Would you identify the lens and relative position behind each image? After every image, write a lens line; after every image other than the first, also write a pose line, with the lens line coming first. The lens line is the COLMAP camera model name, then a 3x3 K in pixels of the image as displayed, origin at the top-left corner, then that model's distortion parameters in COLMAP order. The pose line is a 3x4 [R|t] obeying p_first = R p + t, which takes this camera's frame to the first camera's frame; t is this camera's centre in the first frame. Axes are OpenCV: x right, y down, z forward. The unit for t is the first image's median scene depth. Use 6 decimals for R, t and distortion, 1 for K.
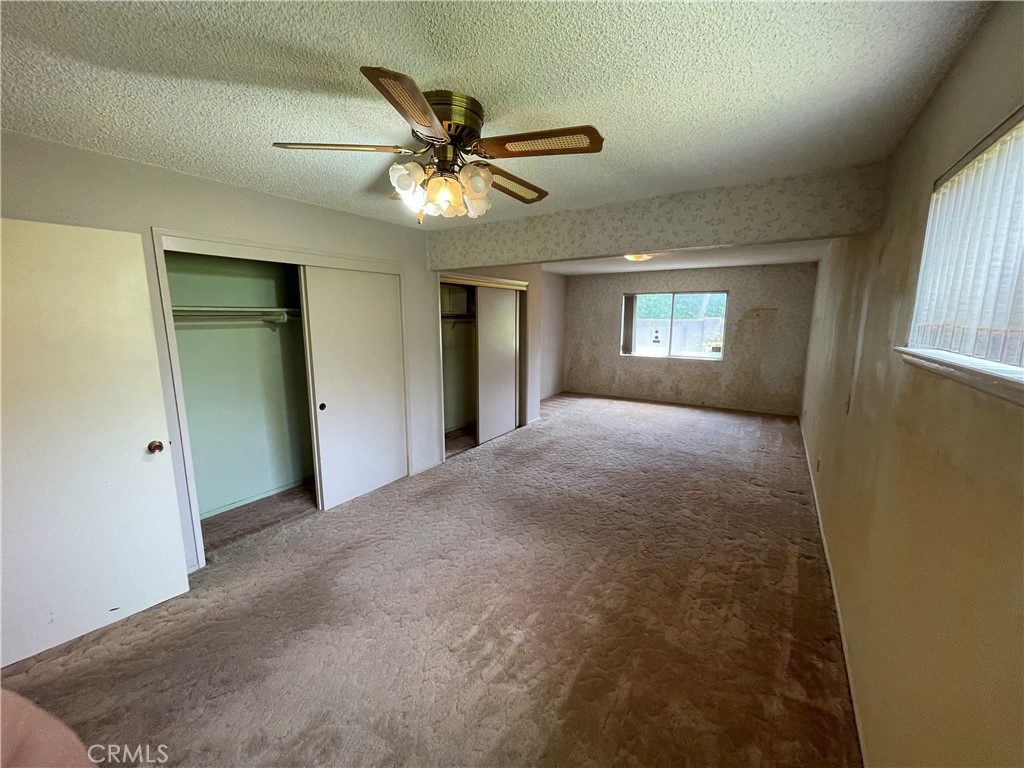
lens RADIAL K [[415.1, 0, 507.6], [0, 415.1, 383.3], [0, 0, 1]] dist [-0.001933, 0.000805]
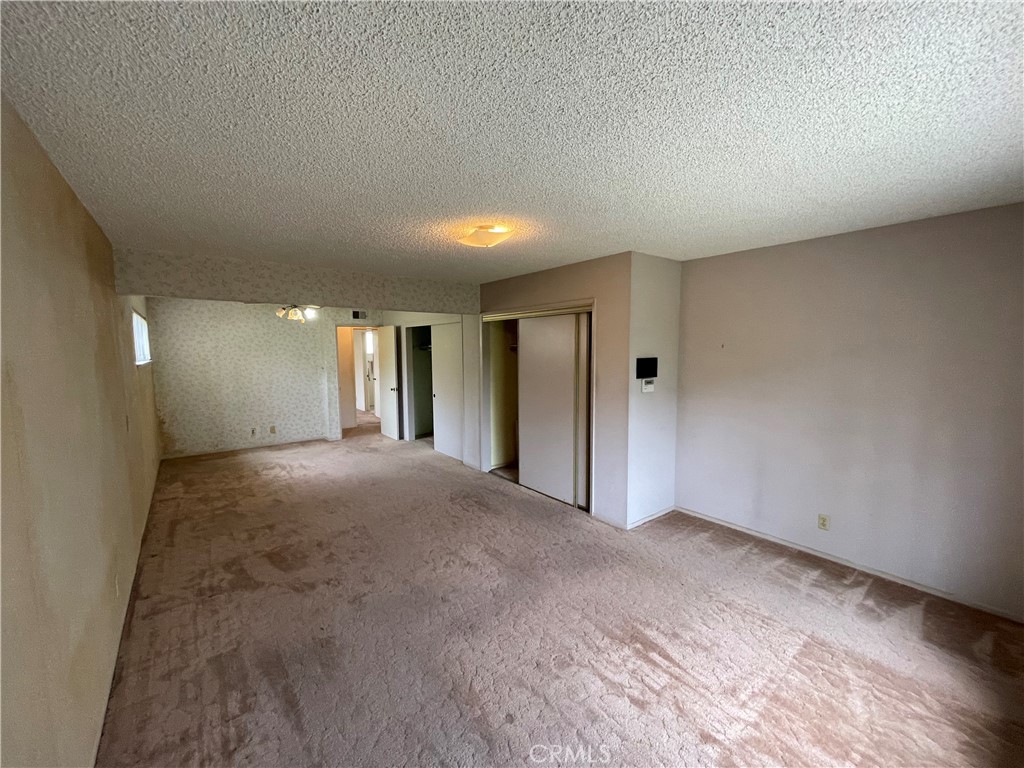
lens RADIAL K [[415.1, 0, 507.6], [0, 415.1, 383.3], [0, 0, 1]] dist [-0.001933, 0.000805]
pose [[-0.323022, 0.083587, -0.942693, 0.979209], [-0.149903, 0.978998, 0.138172, -0.245053], [0.934444, 0.185945, -0.303708, 1.479295]]
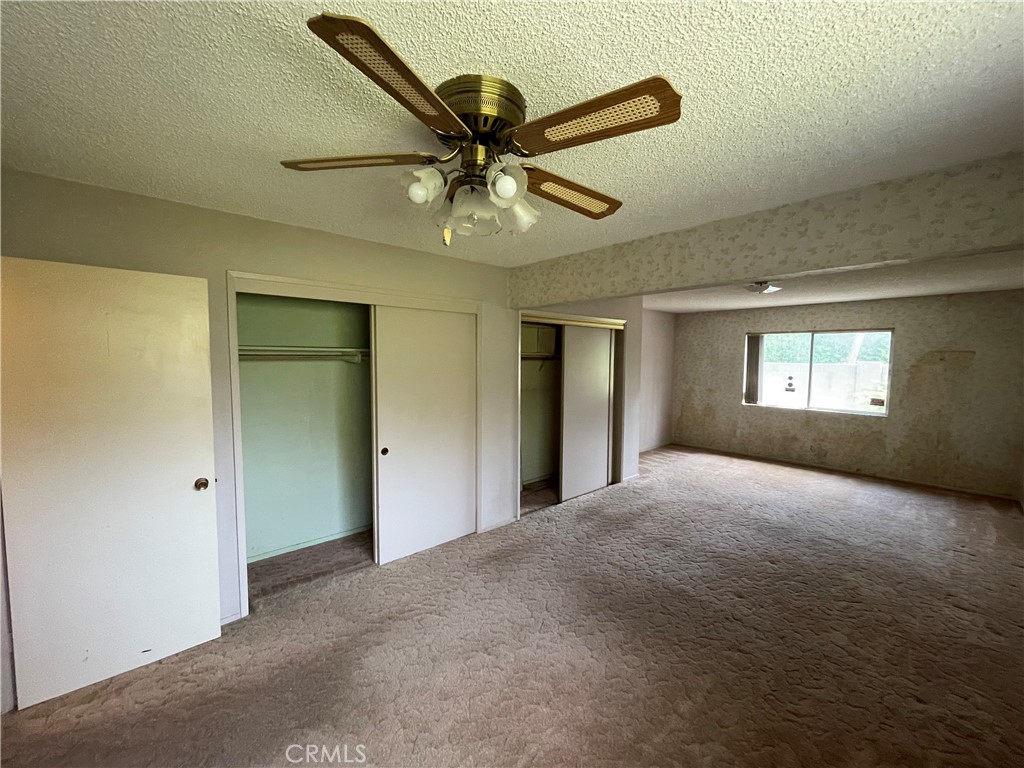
lens RADIAL K [[415.1, 0, 507.6], [0, 415.1, 383.3], [0, 0, 1]] dist [-0.001933, 0.000805]
pose [[0.966159, 0.023446, -0.256879, 0.049742], [-0.048658, 0.994548, -0.092235, -0.019292], [0.253316, 0.101613, 0.962032, 0.115649]]
